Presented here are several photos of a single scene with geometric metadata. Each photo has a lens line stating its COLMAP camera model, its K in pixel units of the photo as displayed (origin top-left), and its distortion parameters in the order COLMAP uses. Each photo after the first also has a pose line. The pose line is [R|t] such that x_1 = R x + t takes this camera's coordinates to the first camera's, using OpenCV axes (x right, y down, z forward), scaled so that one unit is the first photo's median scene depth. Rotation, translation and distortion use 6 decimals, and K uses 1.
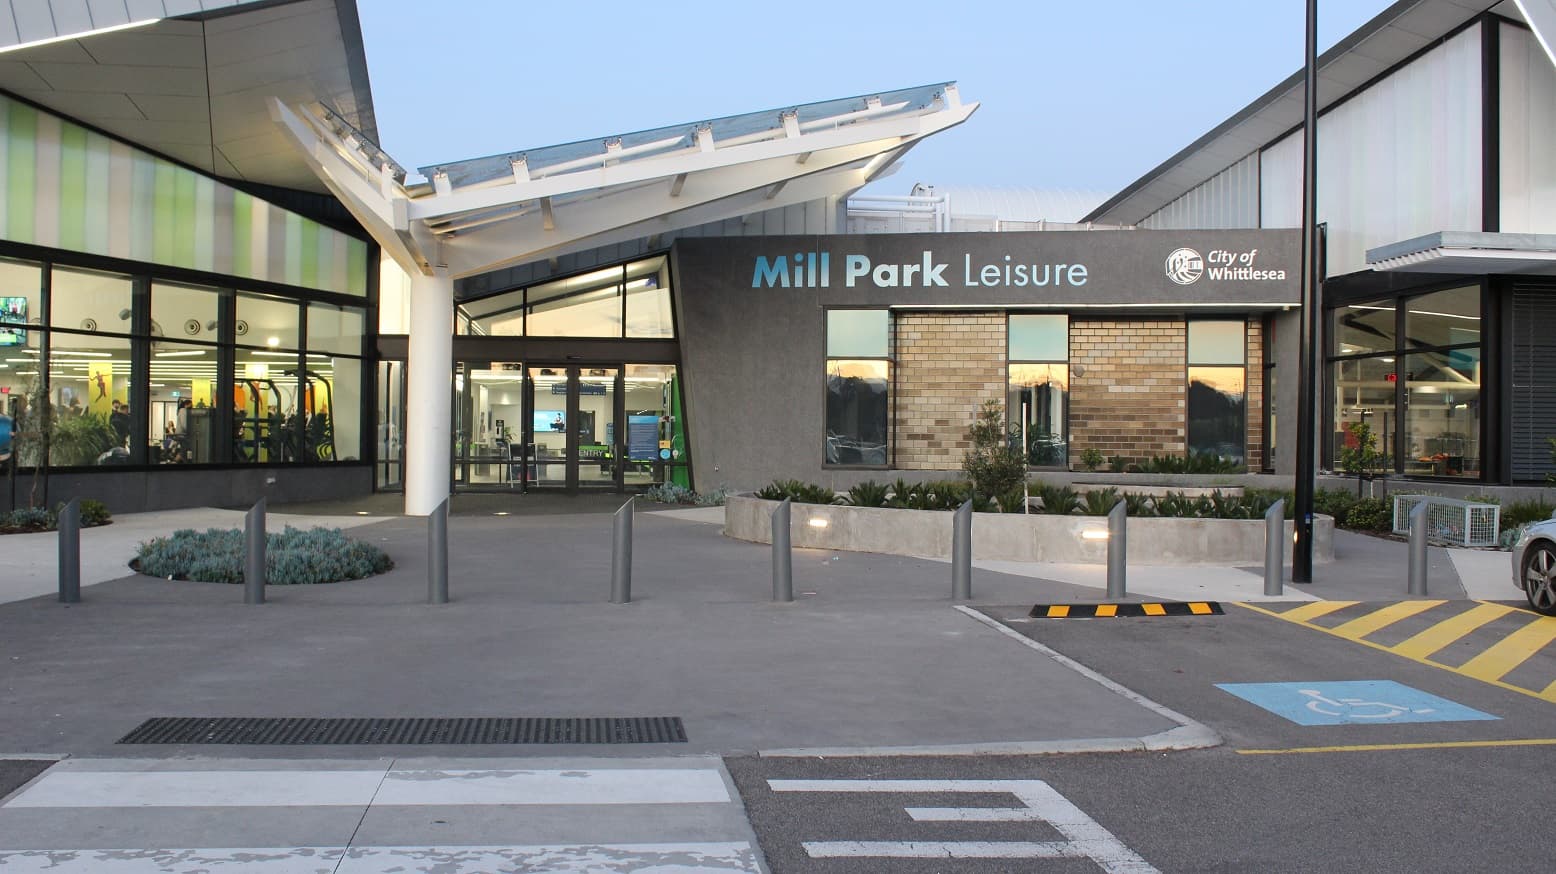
lens RADIAL K [[1503.4, 0, 778.0], [0, 1503.4, 437.0], [0, 0, 1]] dist [-0.103872, 0.005328]
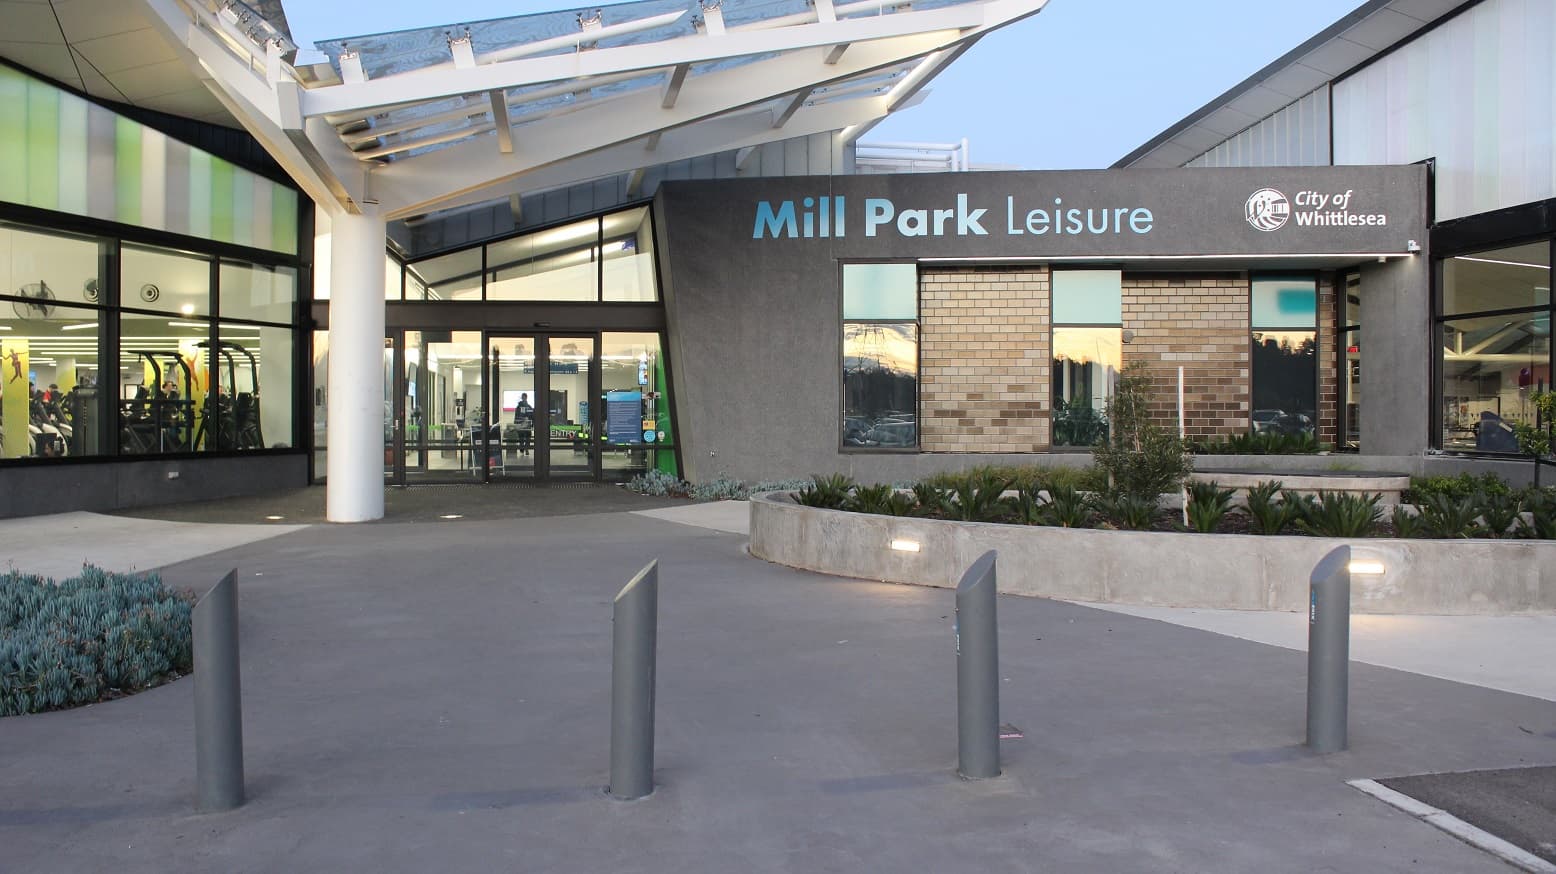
lens RADIAL K [[1320.8, 0, 778.0], [0, 1320.8, 437.0], [0, 0, 1]] dist [-0.098817, 0.003662]
pose [[0.999267, -0.009354, 0.037131, -0.032767], [0.008682, 0.999796, 0.018232, -0.001461], [-0.037294, -0.017896, 0.999144, 0.265319]]
